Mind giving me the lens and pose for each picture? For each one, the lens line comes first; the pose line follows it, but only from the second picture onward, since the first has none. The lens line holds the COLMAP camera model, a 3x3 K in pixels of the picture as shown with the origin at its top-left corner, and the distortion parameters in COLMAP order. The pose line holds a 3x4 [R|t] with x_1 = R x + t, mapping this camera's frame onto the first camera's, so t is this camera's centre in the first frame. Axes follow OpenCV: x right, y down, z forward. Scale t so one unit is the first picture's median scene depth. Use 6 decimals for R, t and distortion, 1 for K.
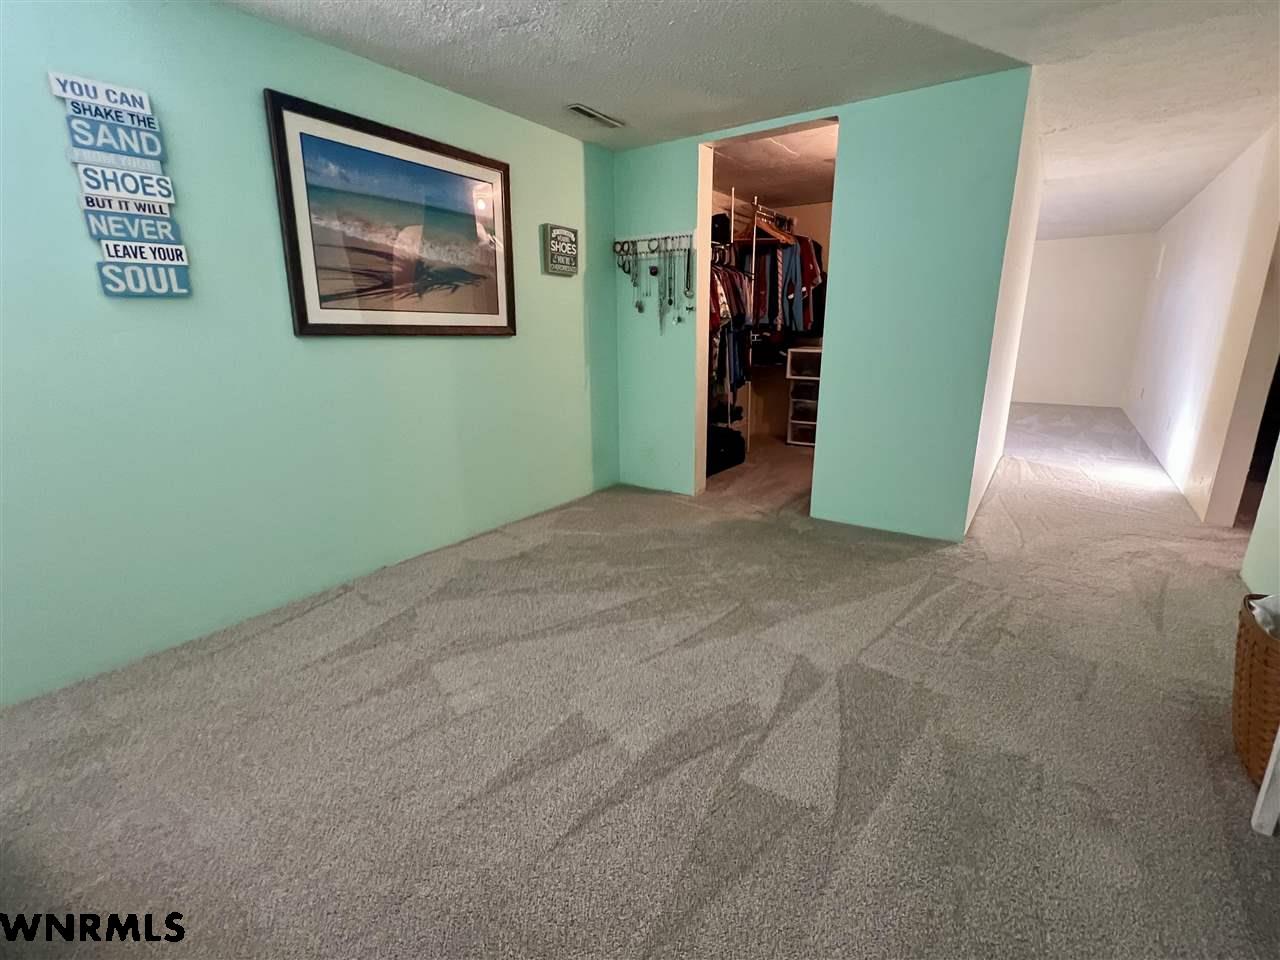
lens RADIAL K [[591.3, 0, 640.0], [0, 591.3, 480.0], [0, 0, 1]] dist [-0.000988, -0.000100]
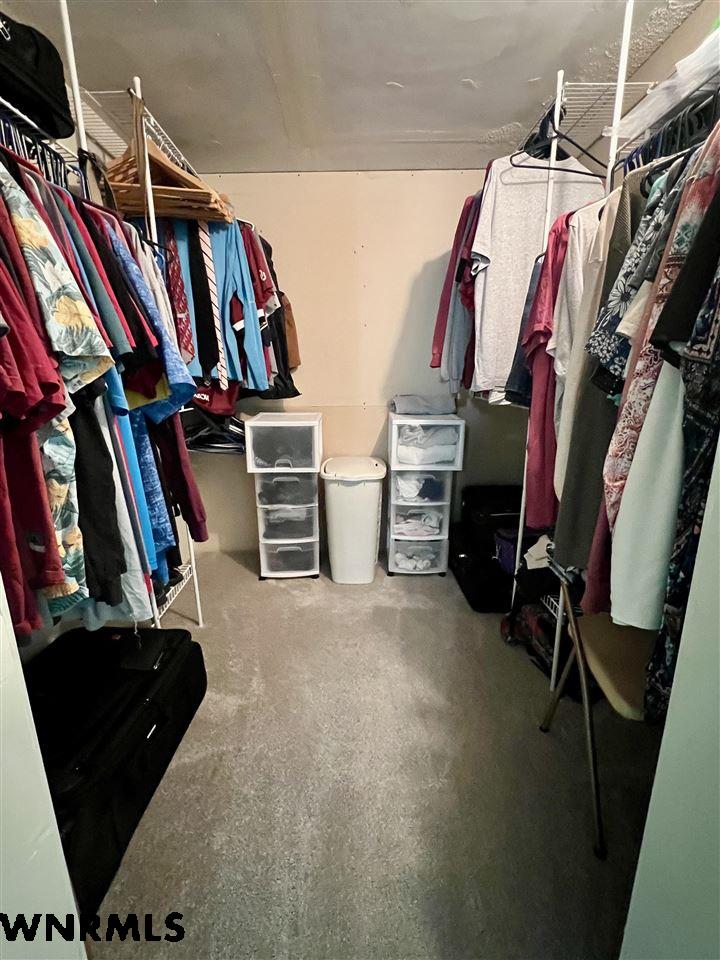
lens RADIAL K [[443.5, 0, 357.3], [0, 443.5, 483.9], [0, 0, 1]] dist [-0.000988, -0.000100]
pose [[0.818503, -0.141652, 0.556765, 0.099300], [0.150525, 0.988147, 0.030117, -0.164736], [-0.554432, 0.059156, 0.830124, 0.614706]]
